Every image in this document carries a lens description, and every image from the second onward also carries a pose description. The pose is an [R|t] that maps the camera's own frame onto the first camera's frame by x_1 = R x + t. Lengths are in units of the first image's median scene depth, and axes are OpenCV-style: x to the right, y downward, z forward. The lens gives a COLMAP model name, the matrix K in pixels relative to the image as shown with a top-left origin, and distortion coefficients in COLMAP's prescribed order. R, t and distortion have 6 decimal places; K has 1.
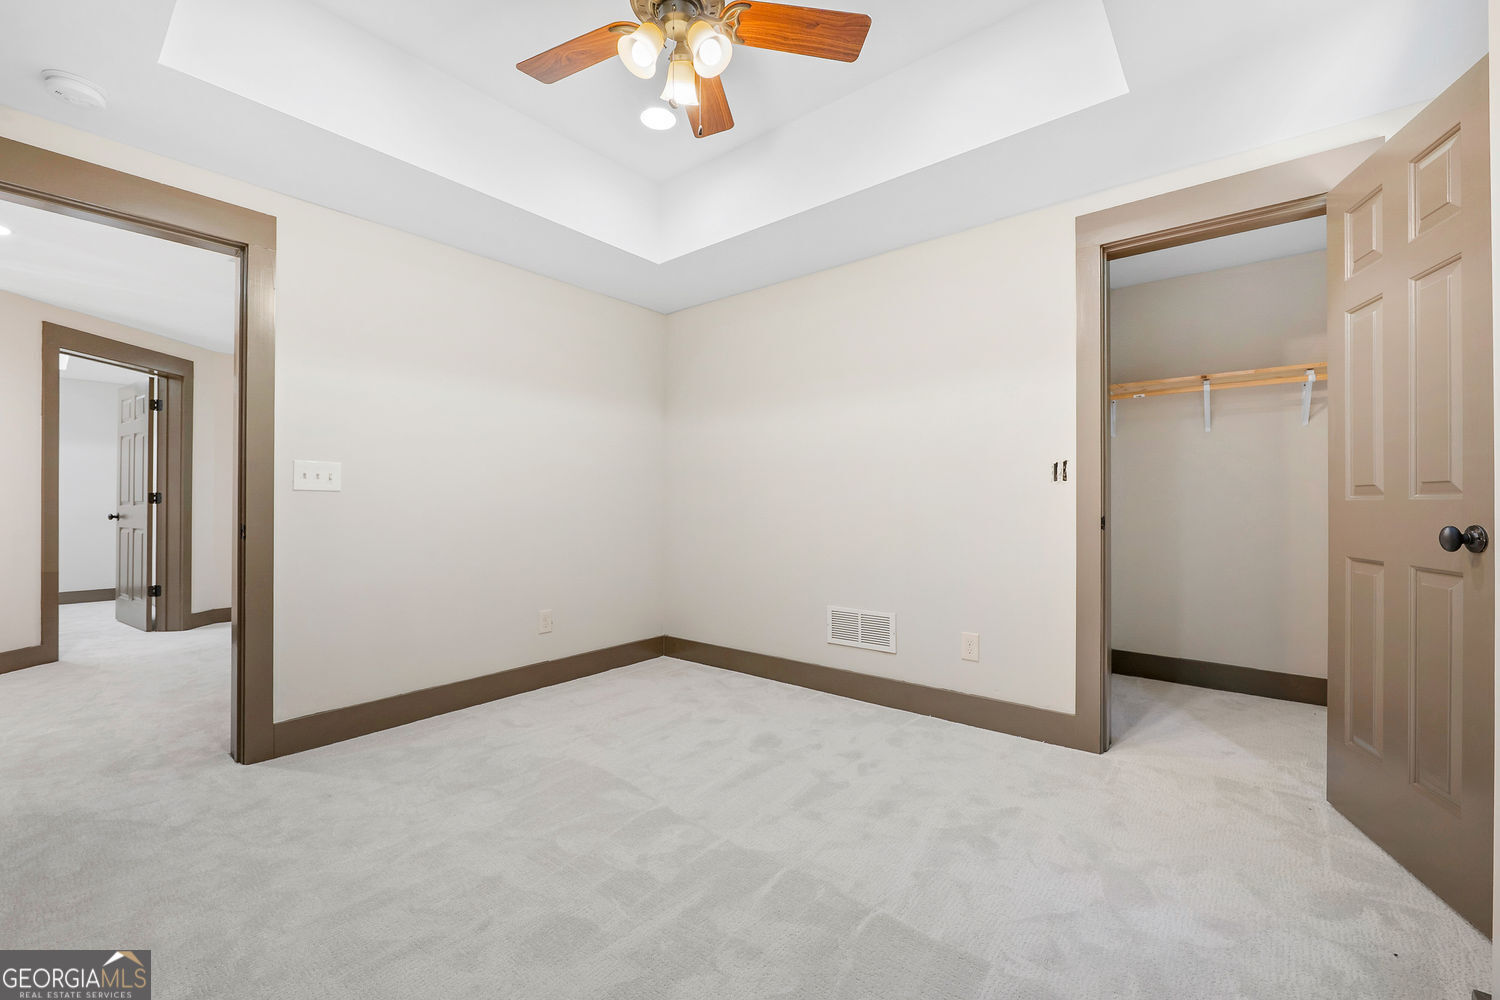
lens RADIAL K [[609.7, 0, 749.3], [0, 609.7, 506.1], [0, 0, 1]] dist [-0.011697, 0.000174]
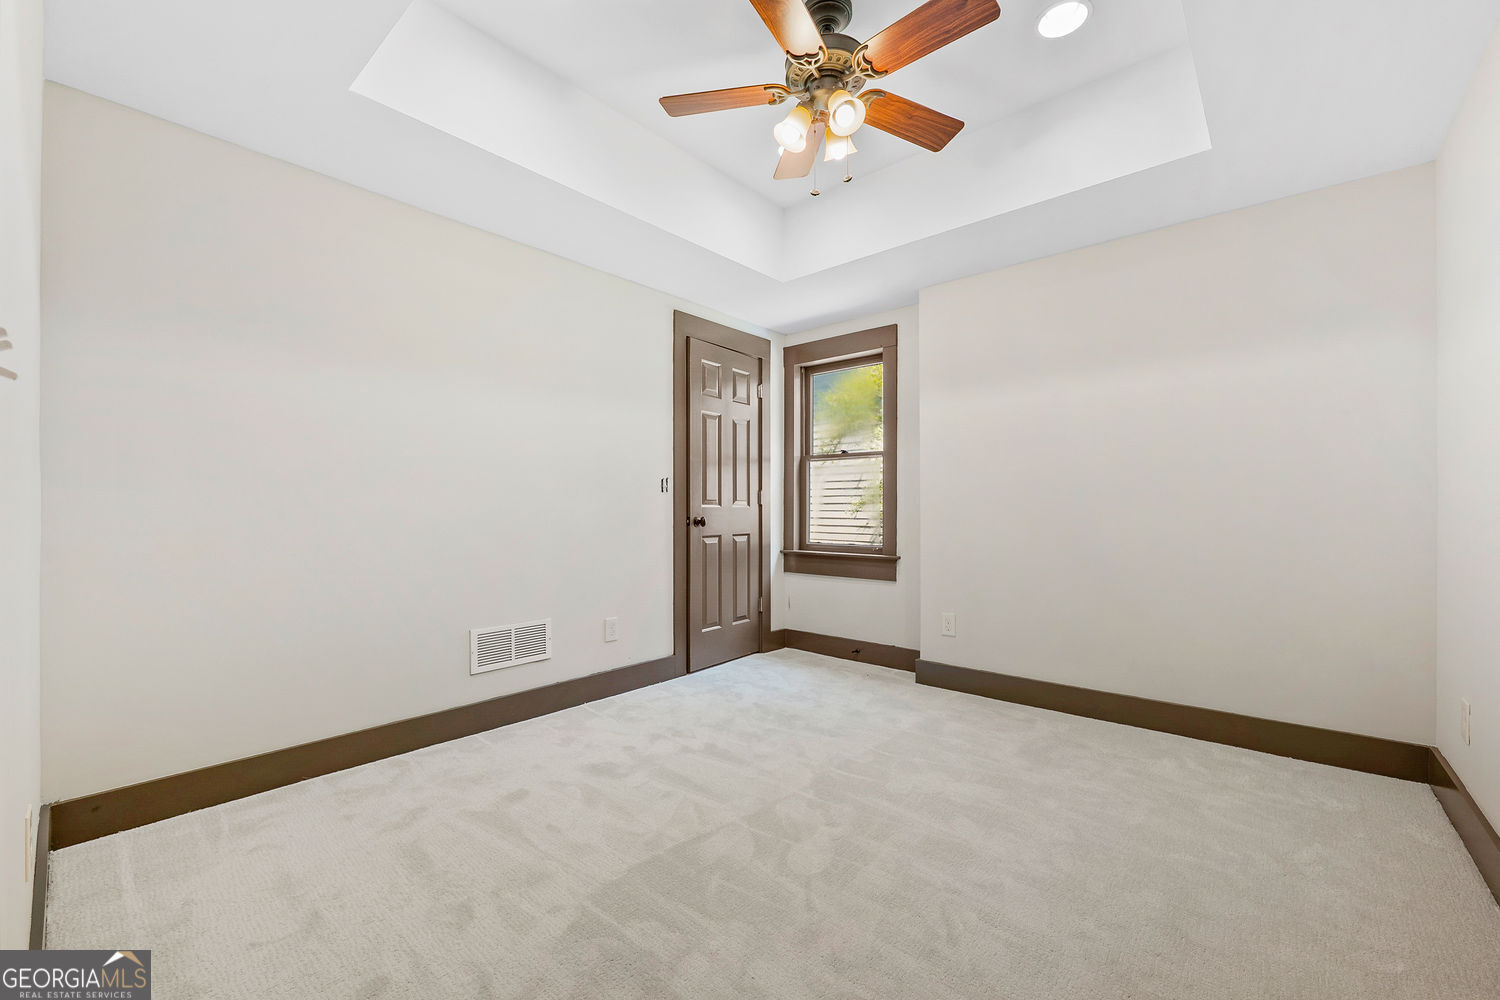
lens RADIAL K [[609.7, 0, 747.4], [0, 609.7, 505.1], [0, 0, 1]] dist [-0.011697, 0.000174]
pose [[0.028860, 0.007233, 0.999557, -1.106875], [0.001987, 0.999971, -0.007294, -0.002687], [-0.999581, 0.002196, 0.028845, 0.951148]]
